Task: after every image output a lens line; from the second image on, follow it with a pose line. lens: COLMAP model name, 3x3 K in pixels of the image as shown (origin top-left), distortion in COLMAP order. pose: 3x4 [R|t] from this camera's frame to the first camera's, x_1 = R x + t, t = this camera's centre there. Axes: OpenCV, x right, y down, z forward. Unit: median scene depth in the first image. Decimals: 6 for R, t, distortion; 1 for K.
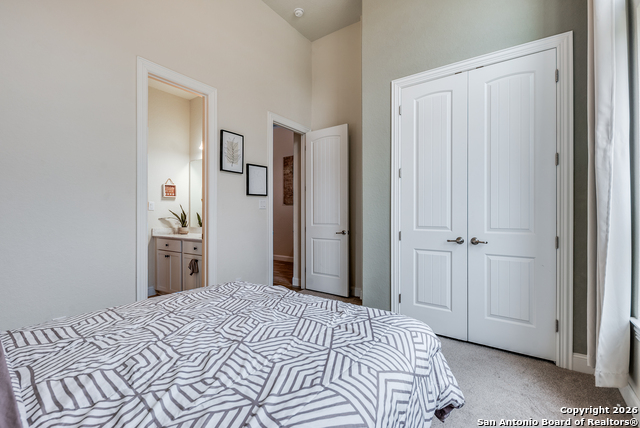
lens RADIAL K [[293.7, 0, 320.0], [0, 293.7, 214.0], [0, 0, 1]] dist [-0.000330, -0.000333]
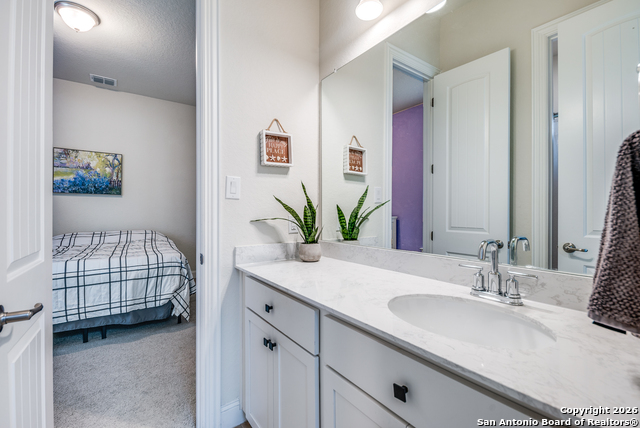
lens RADIAL K [[273.0, 0, 319.8], [0, 273.0, 209.0], [0, 0, 1]] dist [-0.000360, -0.000542]
pose [[0.949870, -0.000787, -0.312644, -0.342831], [0.001232, 0.999998, 0.001225, 0.000338], [0.312643, -0.001549, 0.949870, 0.671381]]
